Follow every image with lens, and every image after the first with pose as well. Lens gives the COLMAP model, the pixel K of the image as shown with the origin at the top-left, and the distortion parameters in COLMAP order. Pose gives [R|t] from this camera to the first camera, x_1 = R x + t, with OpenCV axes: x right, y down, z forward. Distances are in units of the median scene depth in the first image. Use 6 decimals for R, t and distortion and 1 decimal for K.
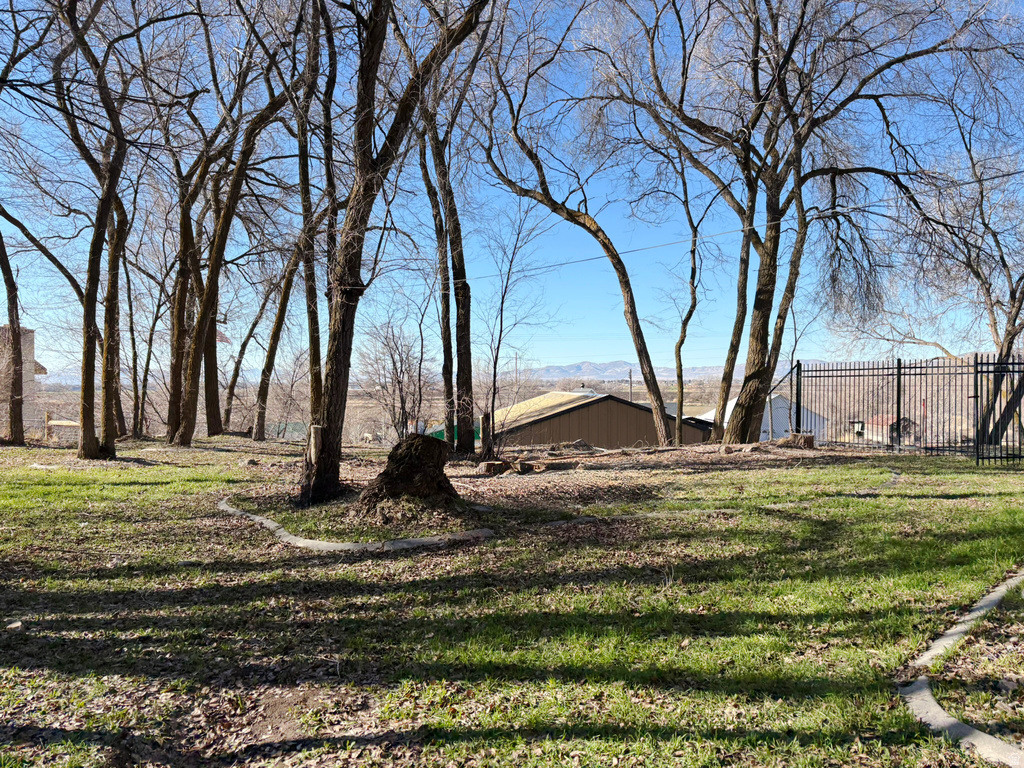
lens RADIAL K [[766.1, 0, 514.1], [0, 766.1, 385.3], [0, 0, 1]] dist [0.059499, -0.060707]
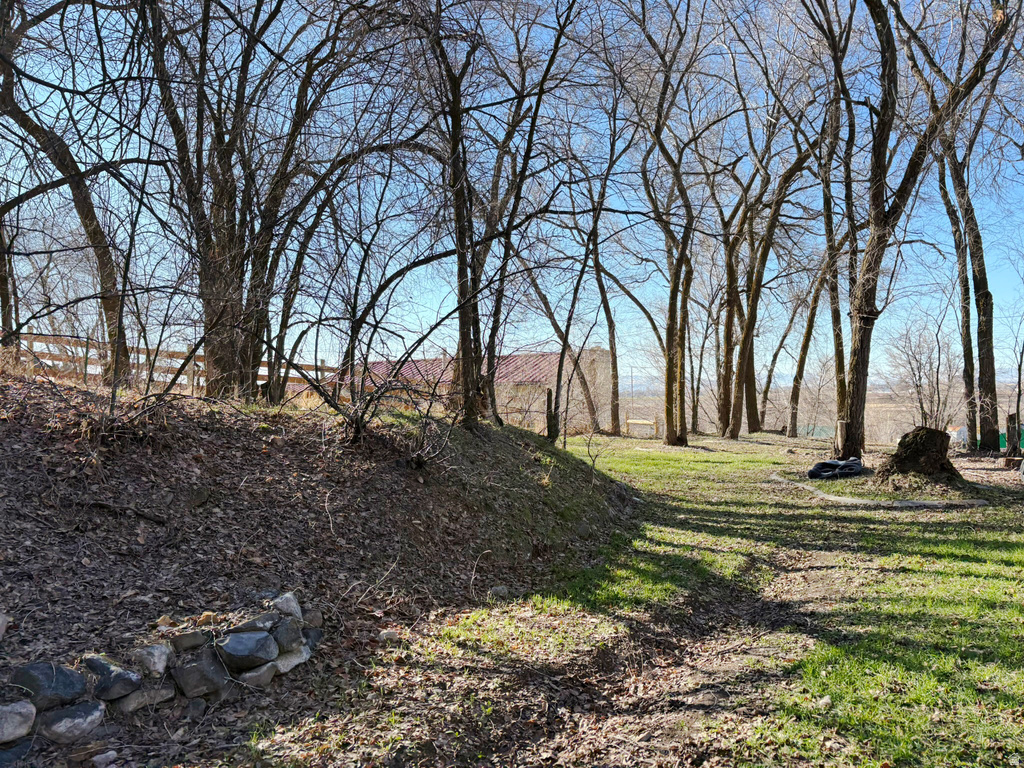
lens RADIAL K [[766.1, 0, 514.1], [0, 766.1, 385.3], [0, 0, 1]] dist [0.059499, -0.060707]
pose [[0.792690, -0.021480, -0.609246, 0.083177], [0.018375, 0.999767, -0.011340, -0.003715], [0.609348, -0.002206, 0.792900, -0.307784]]
